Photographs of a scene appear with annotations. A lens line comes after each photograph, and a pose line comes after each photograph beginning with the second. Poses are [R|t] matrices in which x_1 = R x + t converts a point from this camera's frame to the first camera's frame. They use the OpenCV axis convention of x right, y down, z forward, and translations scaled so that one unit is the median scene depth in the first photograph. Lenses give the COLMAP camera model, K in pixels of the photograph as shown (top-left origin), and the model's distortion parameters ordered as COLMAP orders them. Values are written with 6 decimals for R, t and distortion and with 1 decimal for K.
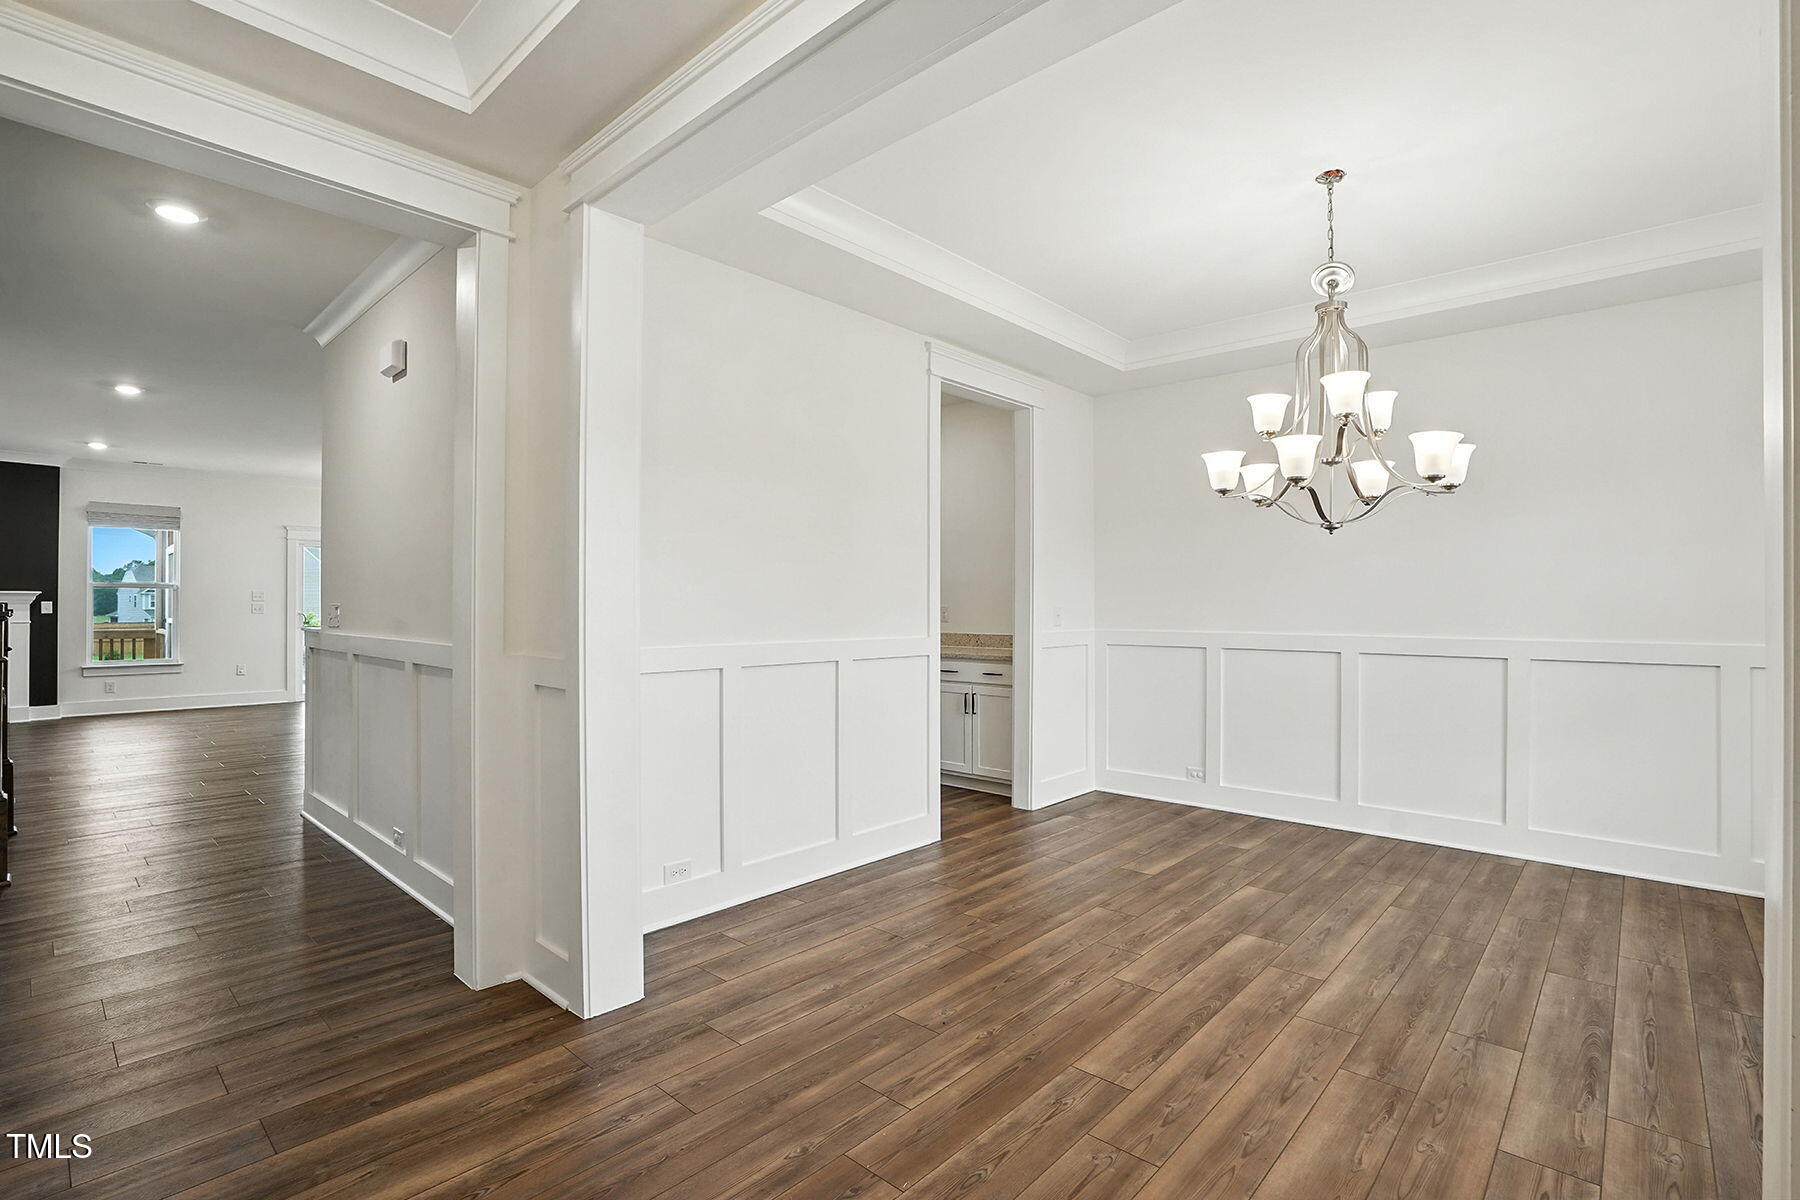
lens RADIAL K [[838.4, 0, 903.1], [0, 838.4, 598.5], [0, 0, 1]] dist [-0.041724, 0.007359]
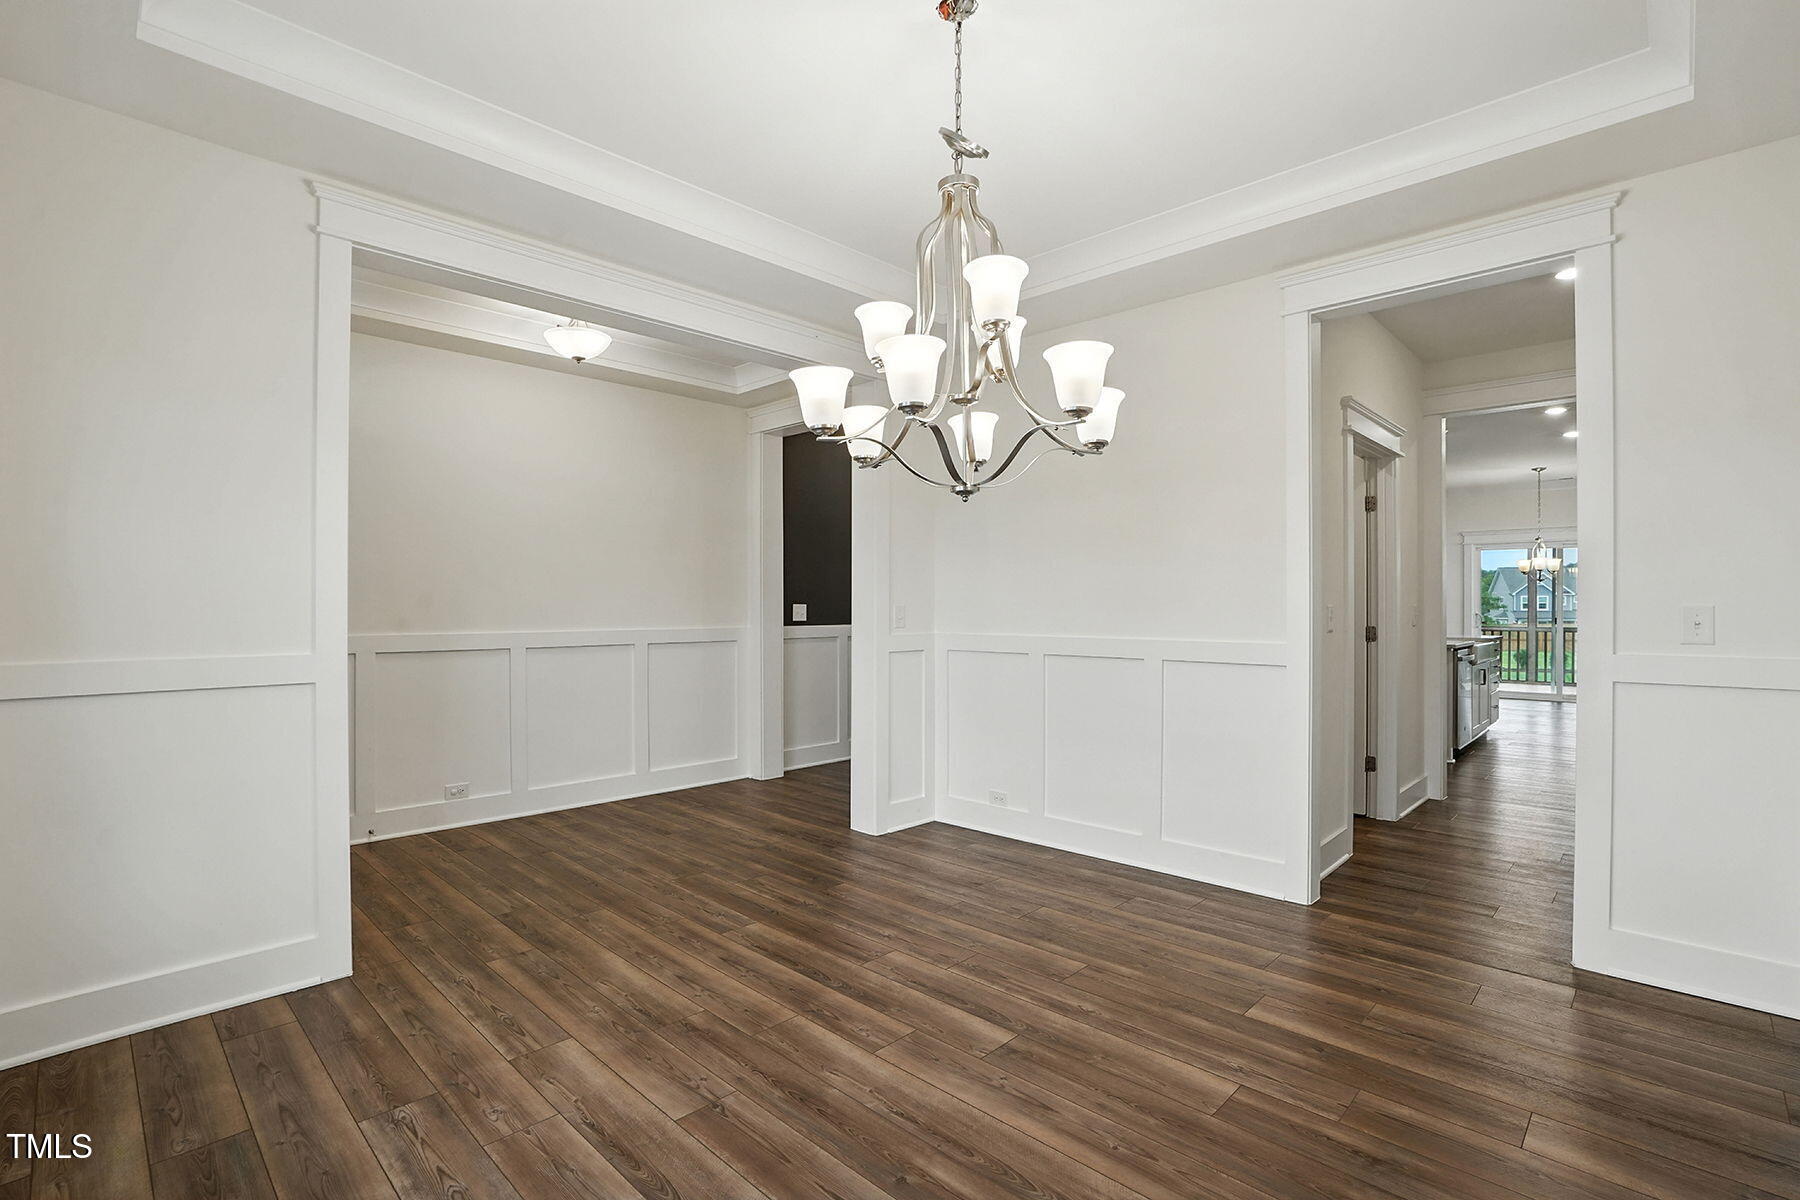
lens RADIAL K [[838.4, 0, 909.4], [0, 838.4, 608.1], [0, 0, 1]] dist [-0.041724, 0.007359]
pose [[-0.024325, 0.006194, -0.999685, 1.265869], [0.017774, 0.999825, 0.005763, -0.004506], [0.999546, -0.017628, -0.024431, 0.983065]]
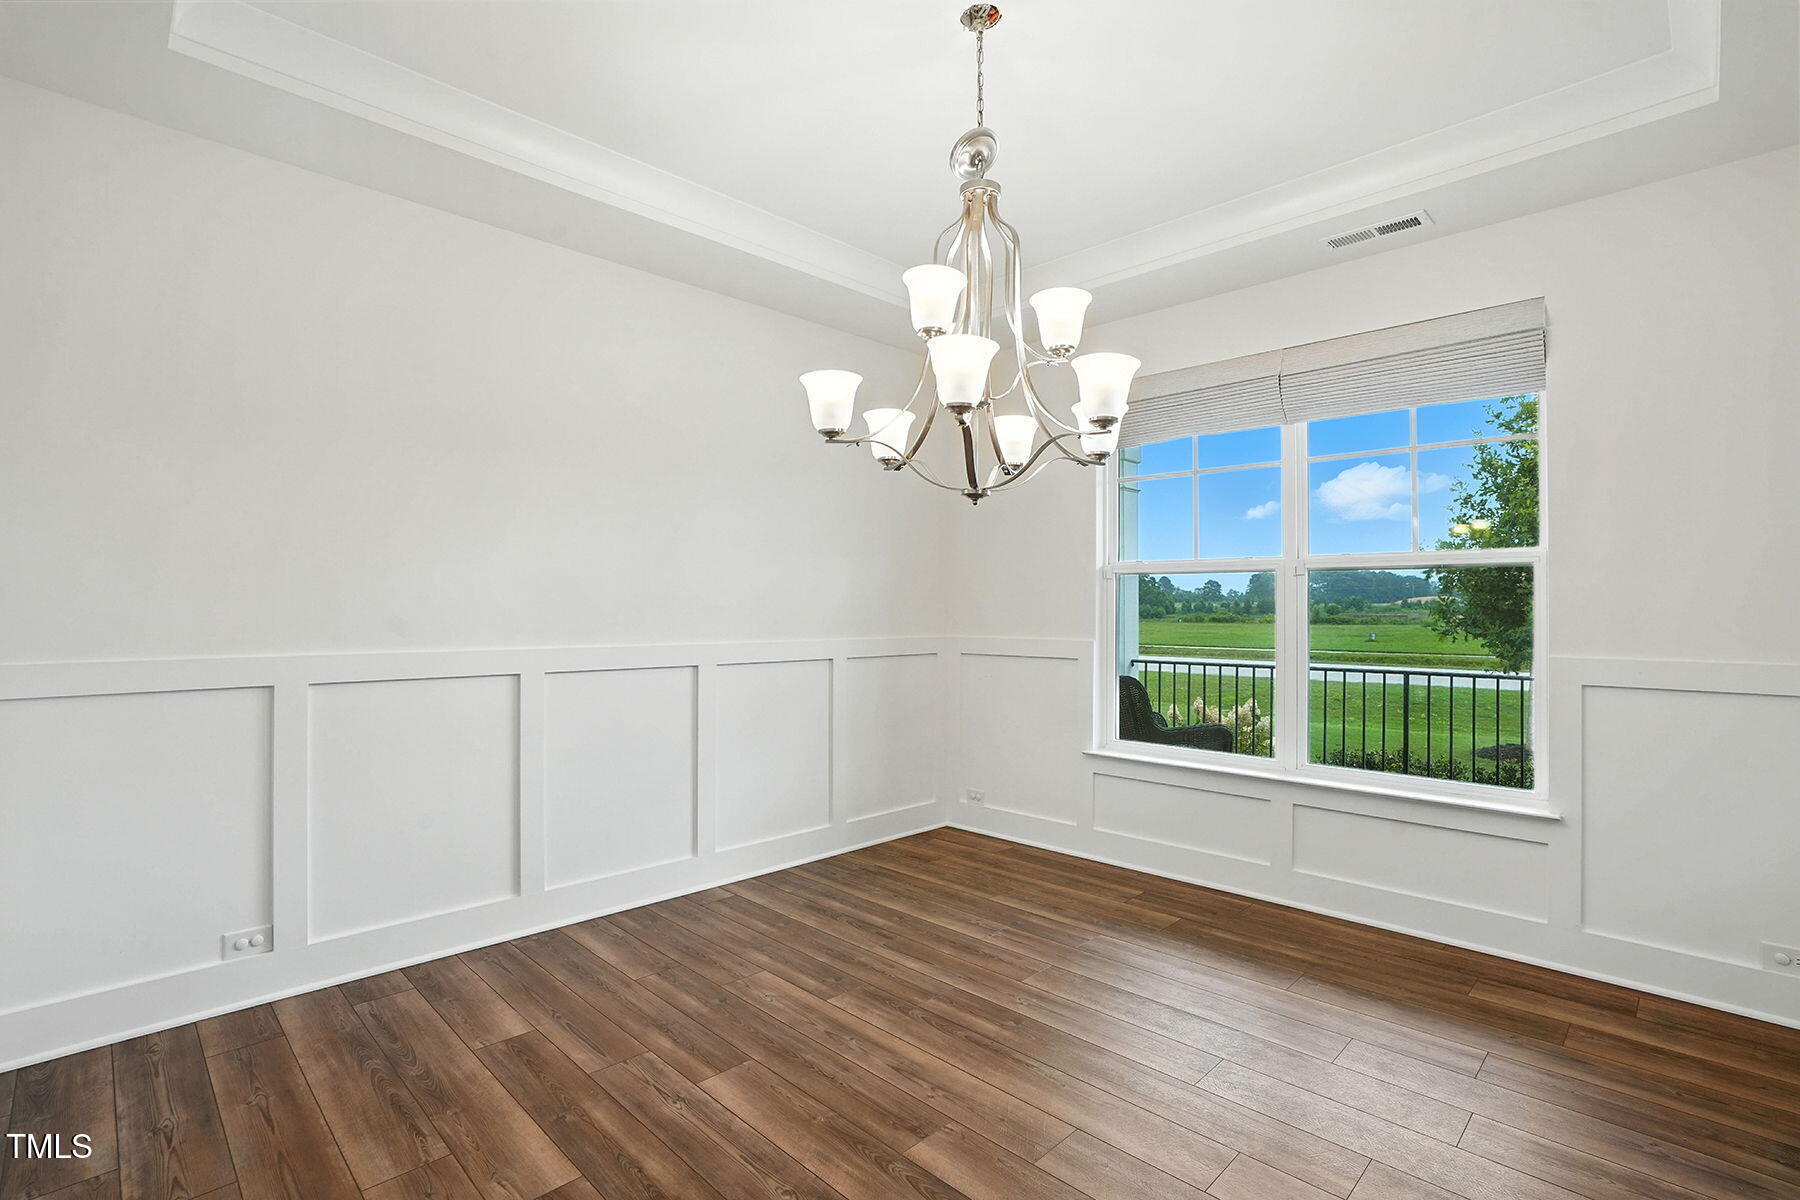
lens RADIAL K [[838.4, 0, 905.0], [0, 838.4, 566.3], [0, 0, 1]] dist [-0.041724, 0.007359]
pose [[0.044318, 0.036496, 0.998351, -0.240113], [-0.018757, 0.999187, -0.035694, -0.014275], [-0.998841, -0.017145, 0.044966, 1.040964]]
